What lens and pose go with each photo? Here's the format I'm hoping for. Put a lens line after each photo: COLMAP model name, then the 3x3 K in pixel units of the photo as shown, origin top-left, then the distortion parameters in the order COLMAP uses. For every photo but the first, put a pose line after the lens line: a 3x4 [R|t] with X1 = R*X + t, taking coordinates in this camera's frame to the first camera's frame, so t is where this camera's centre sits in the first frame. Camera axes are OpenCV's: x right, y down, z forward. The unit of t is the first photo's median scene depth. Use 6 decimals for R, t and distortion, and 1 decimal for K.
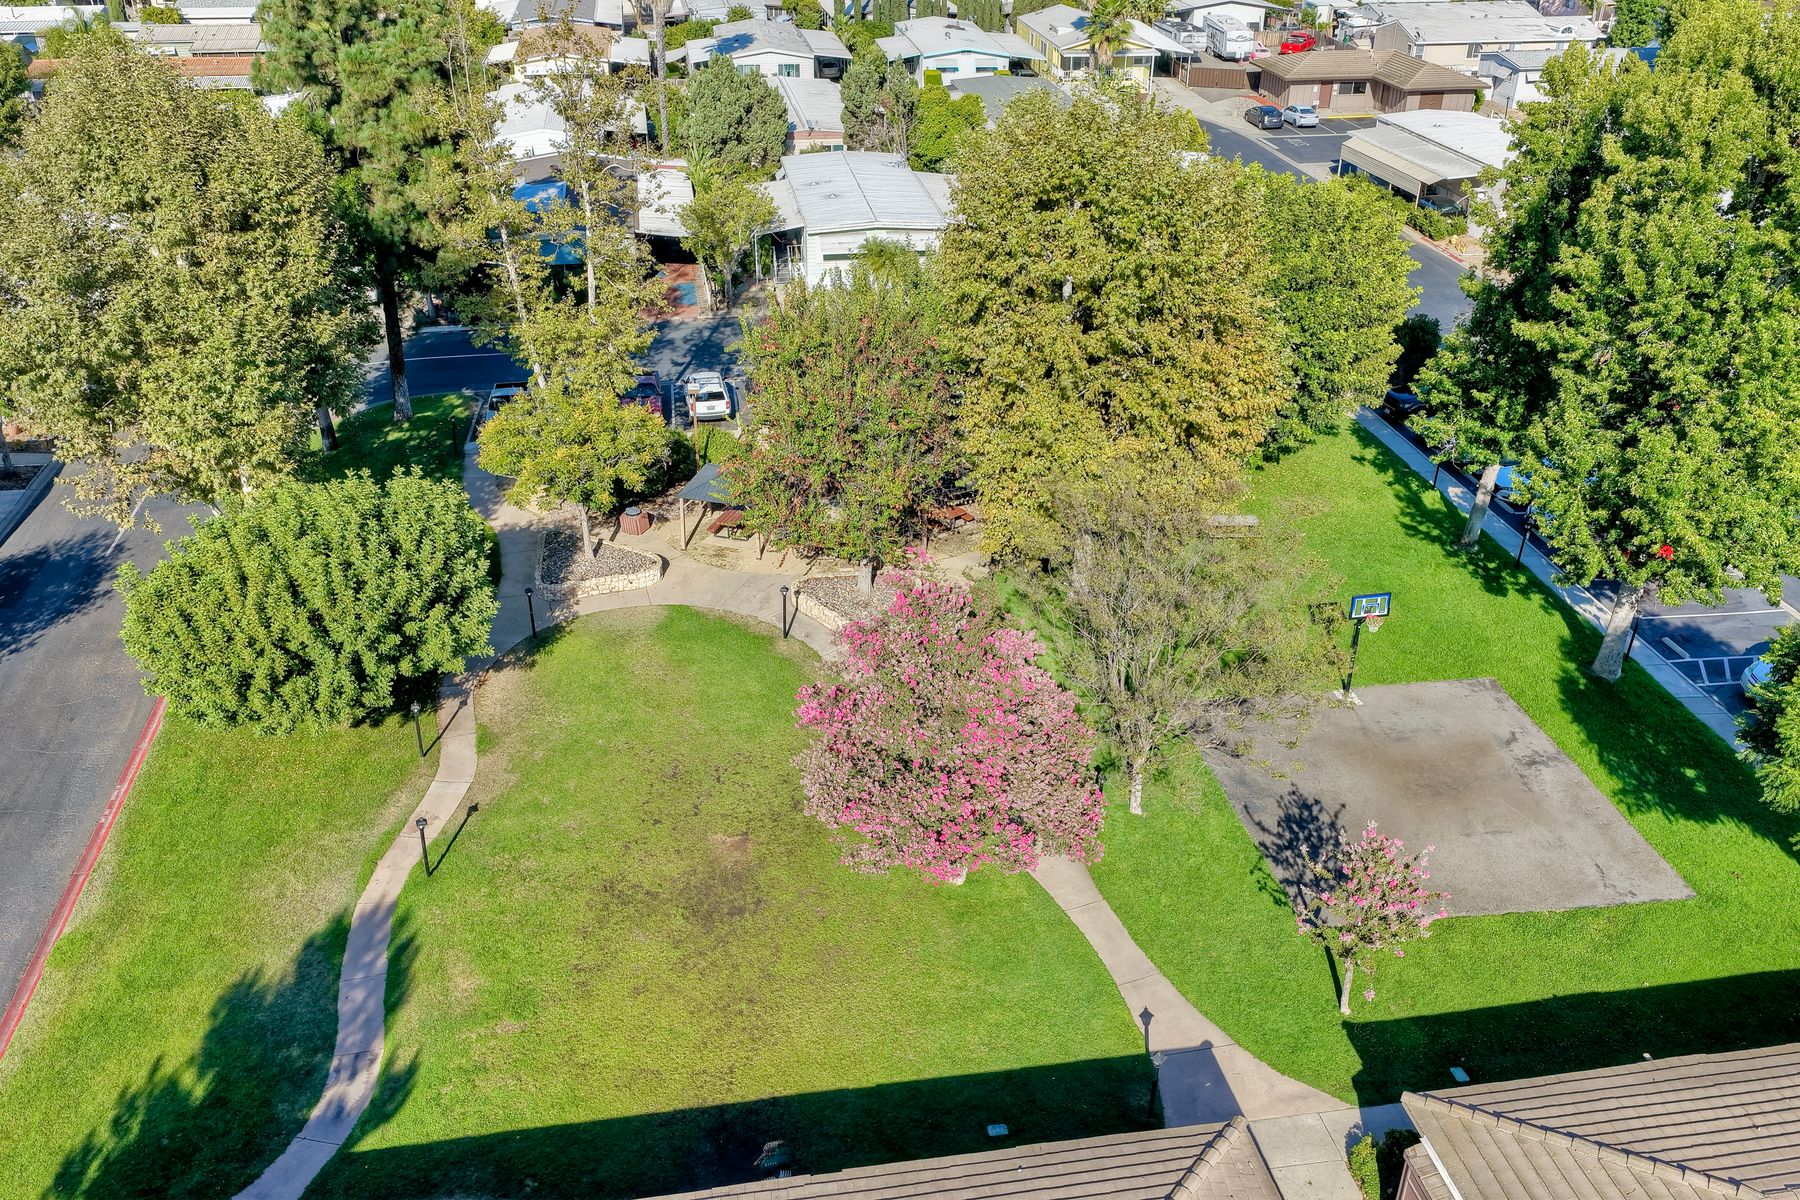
lens RADIAL K [[1507.1, 0, 903.7], [0, 1507.1, 601.6], [0, 0, 1]] dist [0.001562, 0.010030]
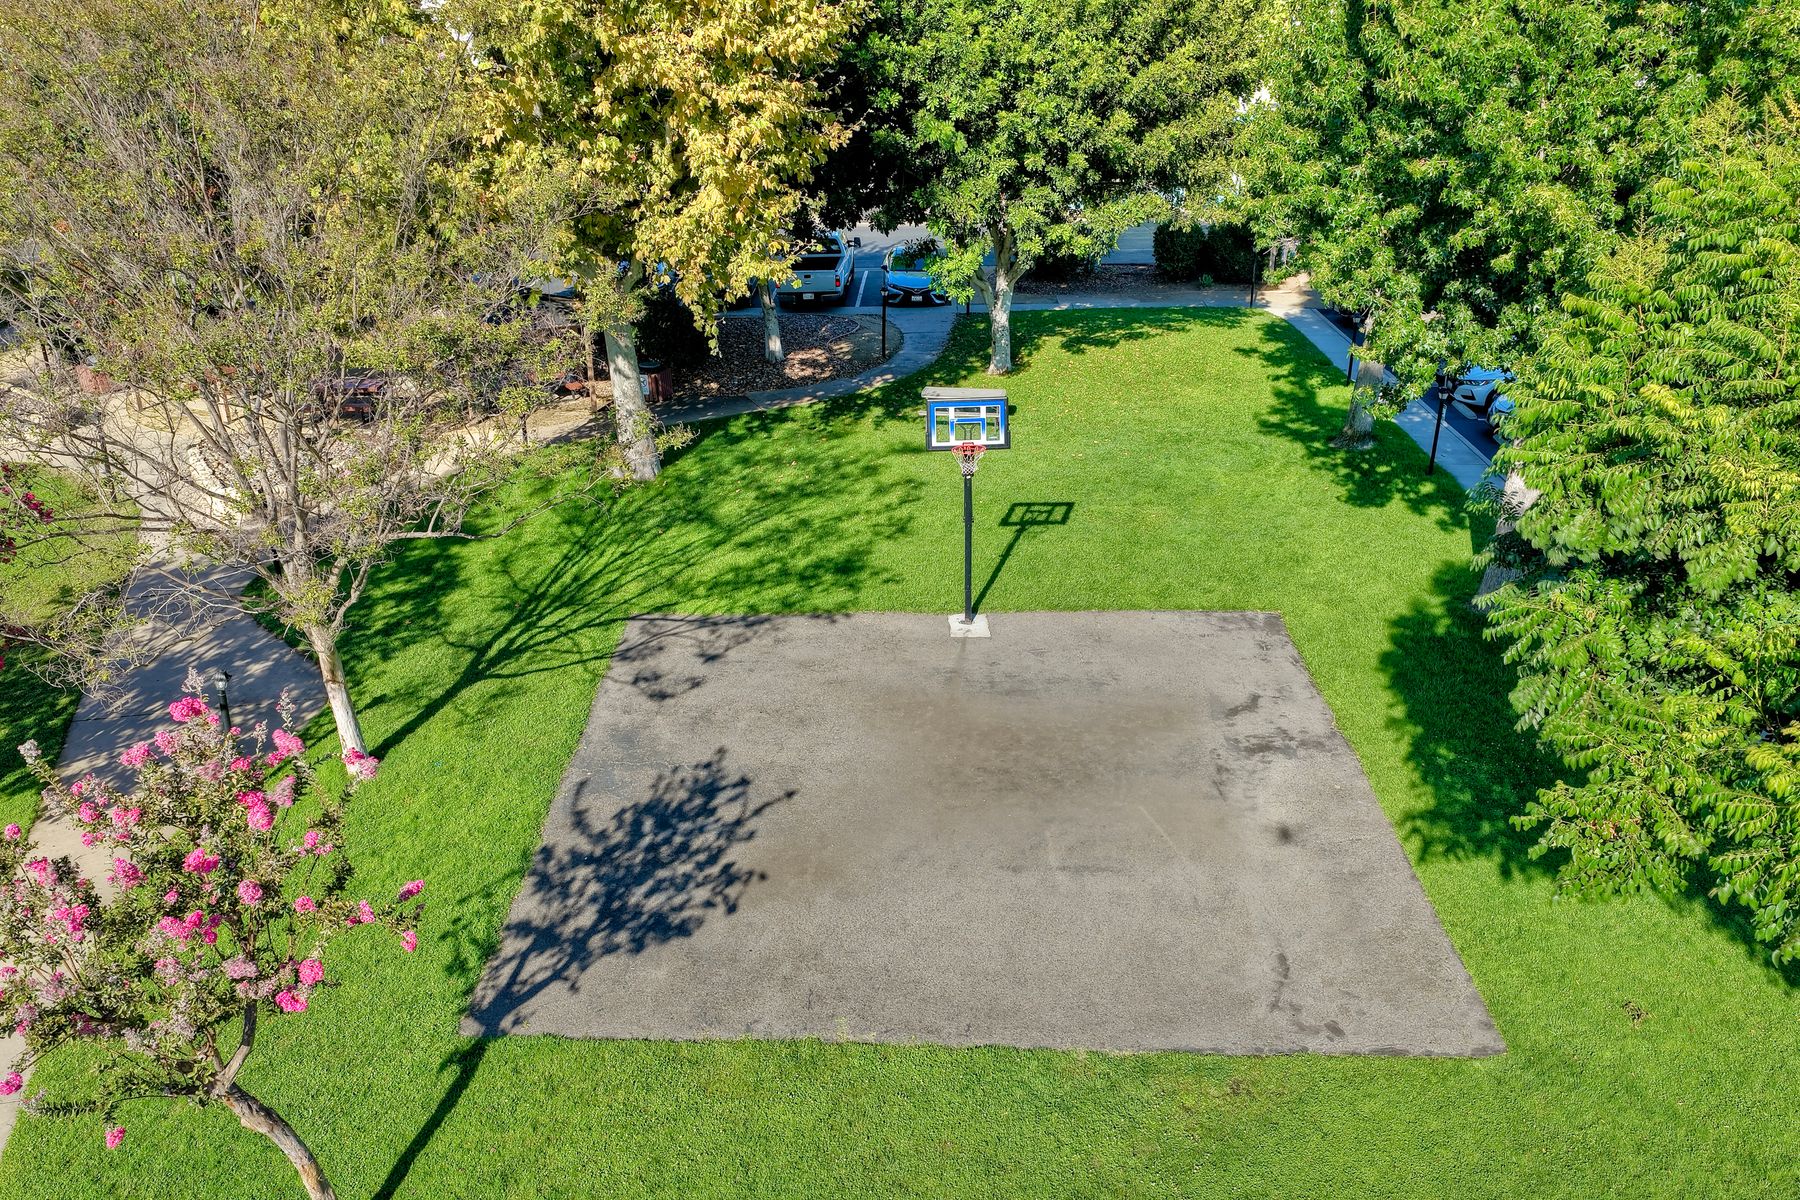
lens RADIAL K [[1507.1, 0, 896.1], [0, 1507.1, 598.4], [0, 0, 1]] dist [0.001562, 0.010030]
pose [[0.985137, 0.050172, -0.164279, 0.356400], [-0.065872, 0.993619, -0.091558, 0.103837], [0.158637, 0.101019, 0.982156, 0.484807]]
